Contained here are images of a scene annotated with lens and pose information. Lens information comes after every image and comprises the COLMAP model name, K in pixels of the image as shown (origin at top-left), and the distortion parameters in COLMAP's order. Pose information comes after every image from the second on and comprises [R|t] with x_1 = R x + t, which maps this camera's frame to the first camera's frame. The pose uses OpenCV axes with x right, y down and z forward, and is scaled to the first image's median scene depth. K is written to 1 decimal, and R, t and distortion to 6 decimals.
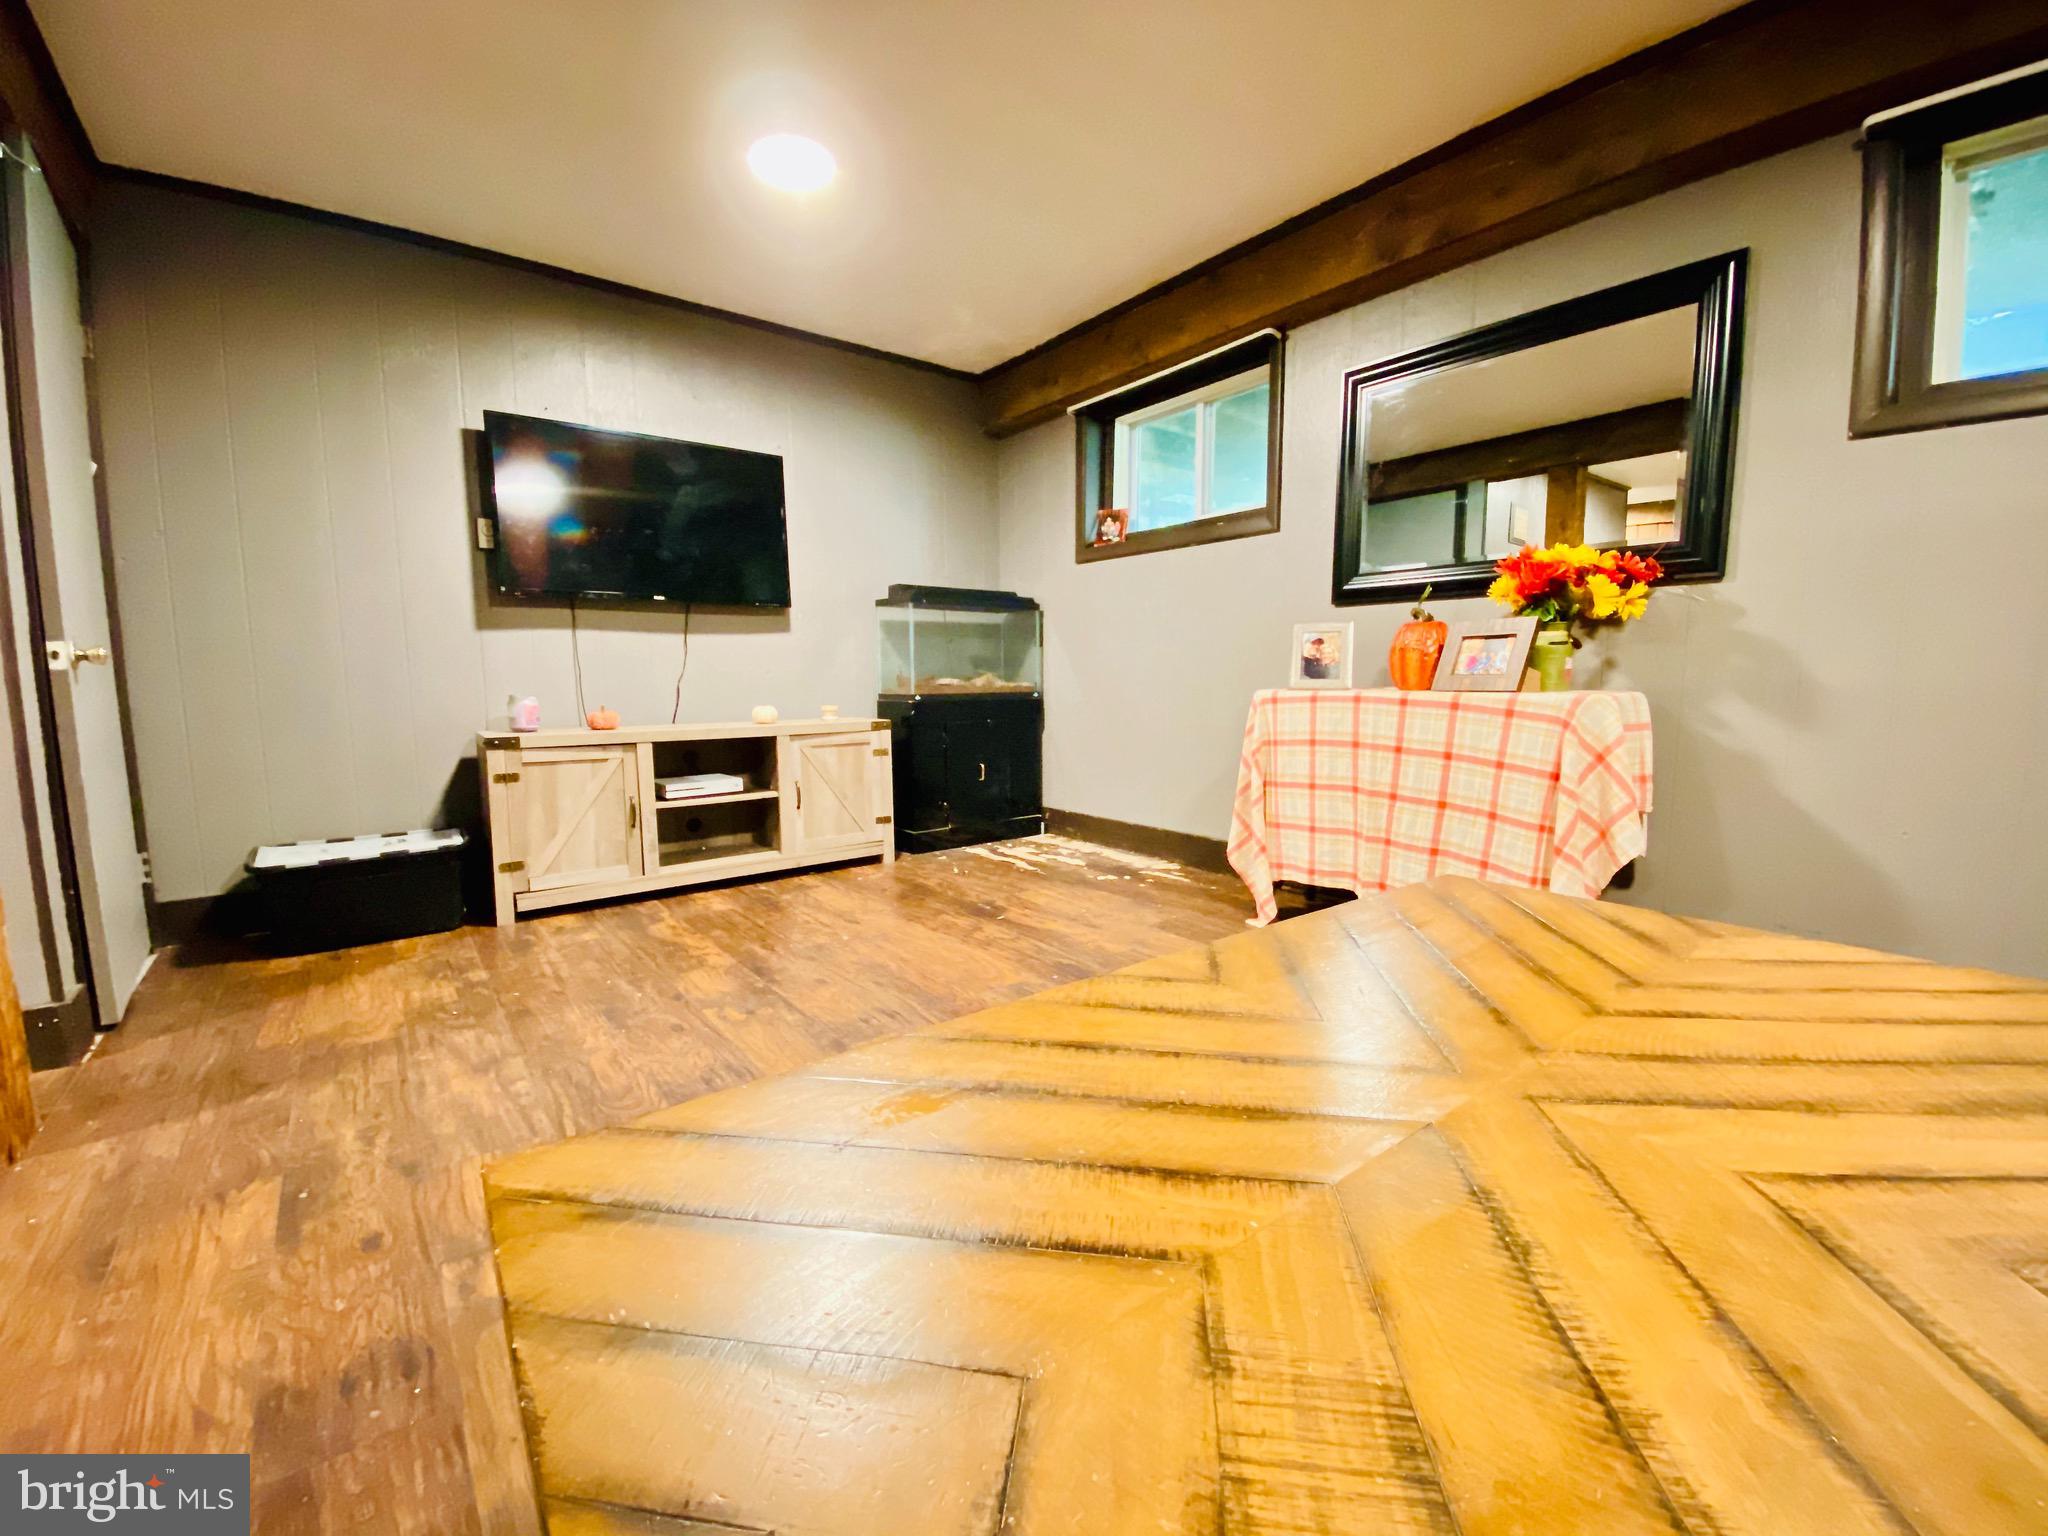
lens RADIAL K [[832.7, 0, 1018.8], [0, 832.7, 774.0], [0, 0, 1]] dist [0.021852, -0.022395]
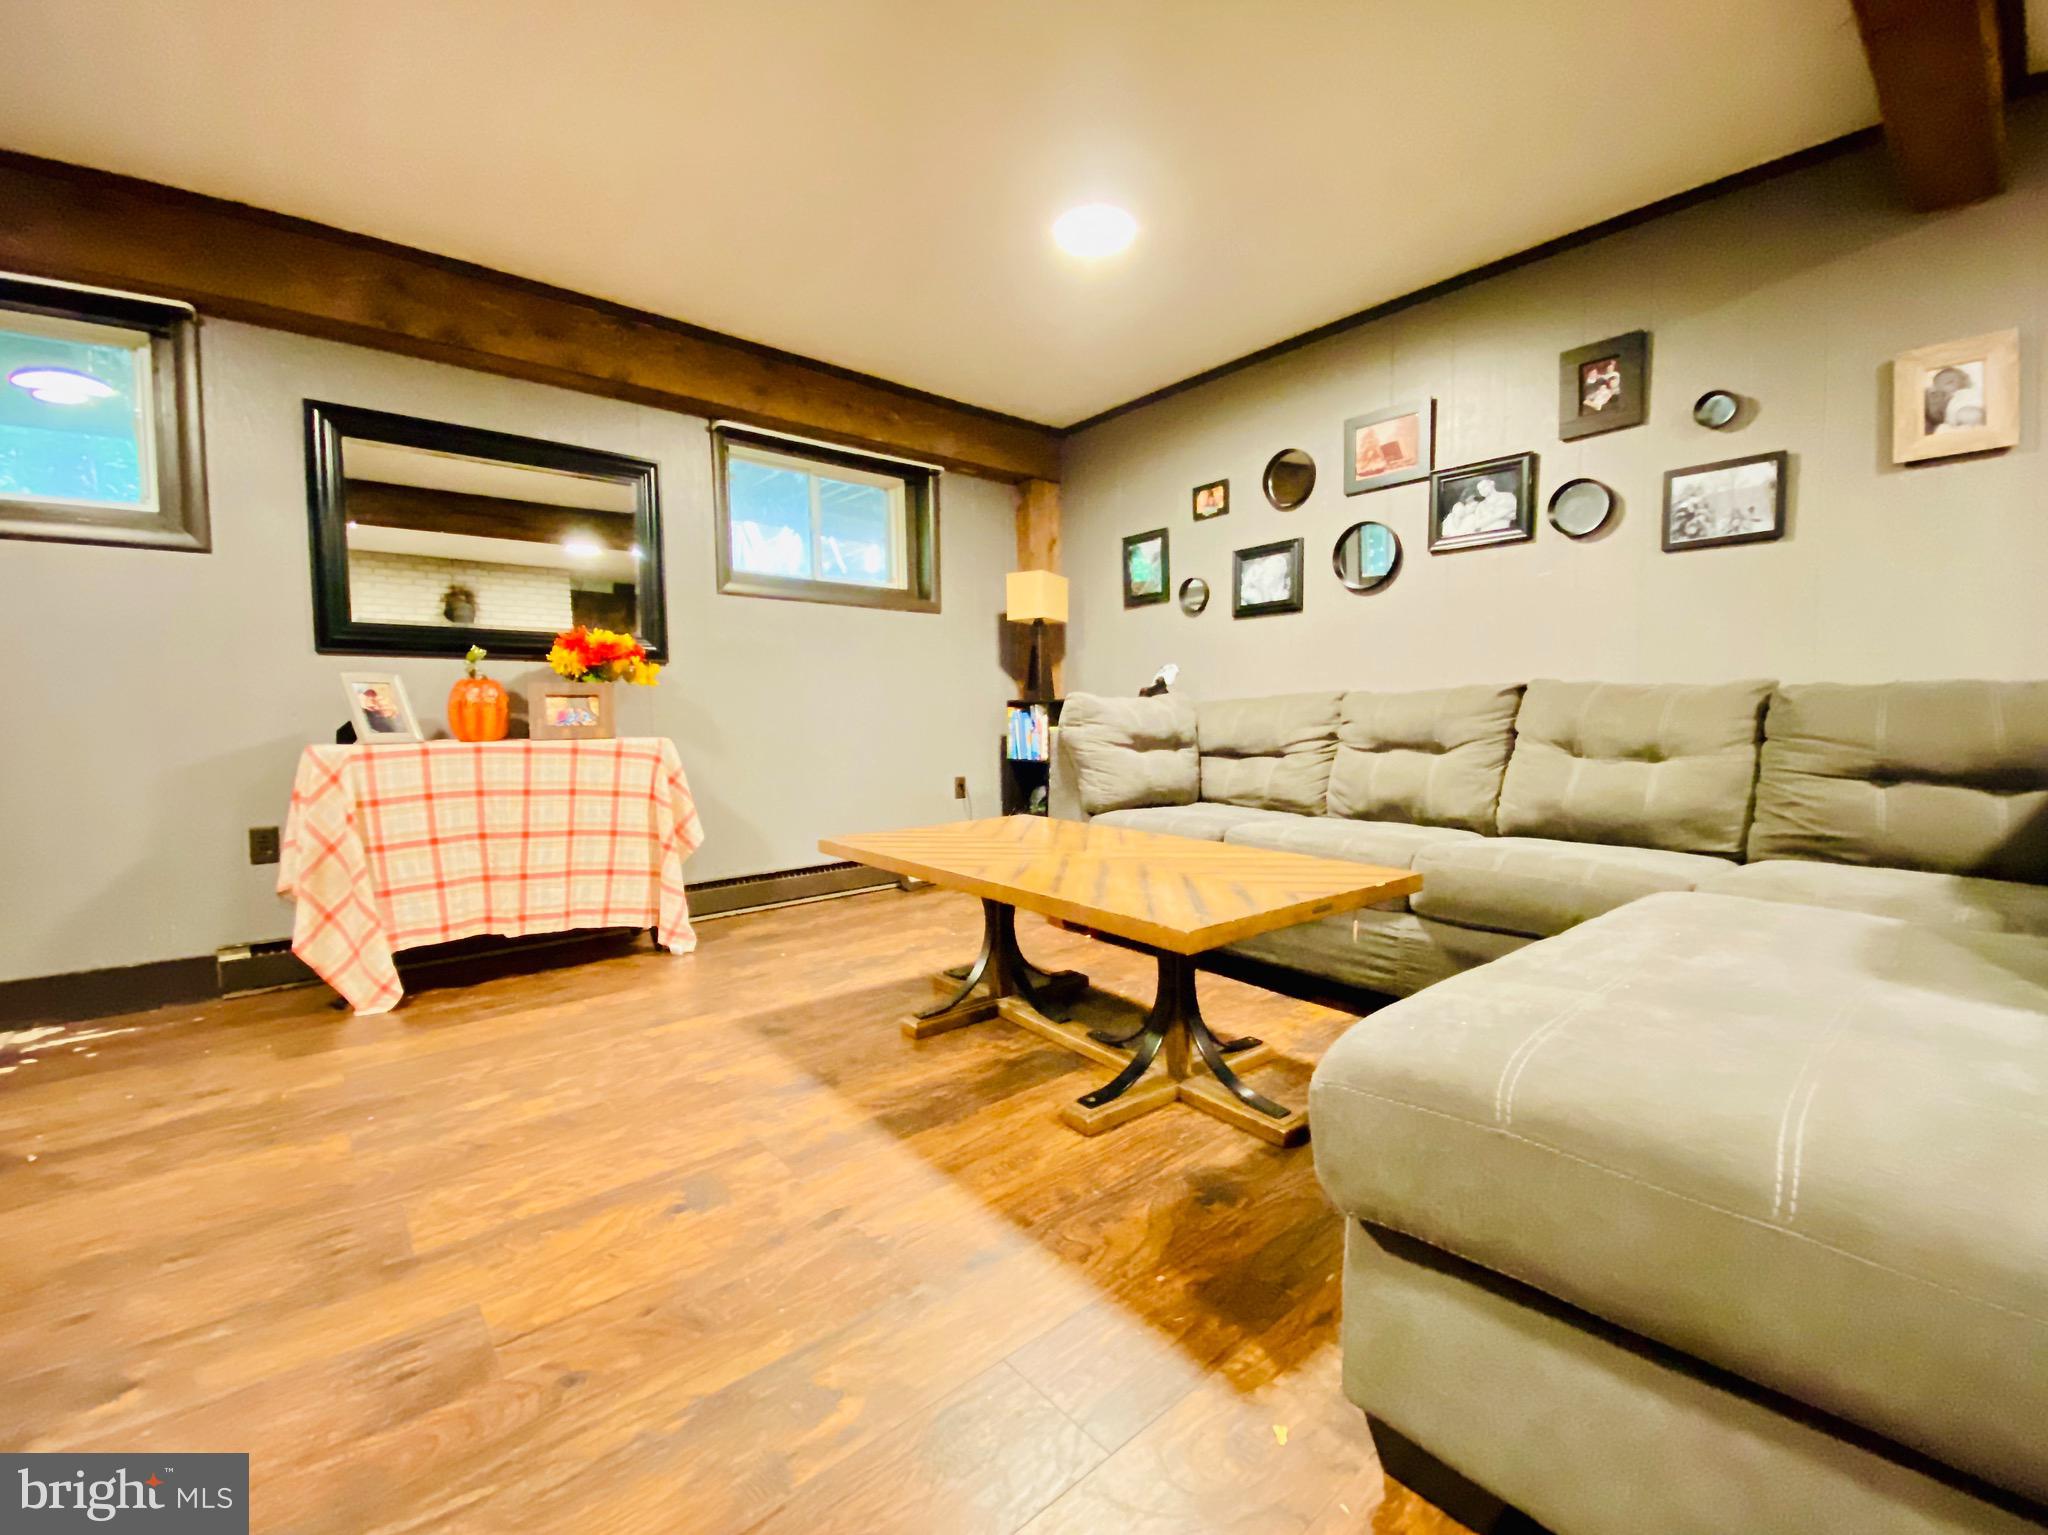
lens RADIAL K [[832.7, 0, 1018.8], [0, 832.7, 773.5], [0, 0, 1]] dist [0.021852, -0.022395]
pose [[-0.036019, -0.062195, 0.997414, -0.643033], [0.131913, 0.989032, 0.066436, -0.038877], [-0.990607, 0.133964, -0.027420, 0.343283]]
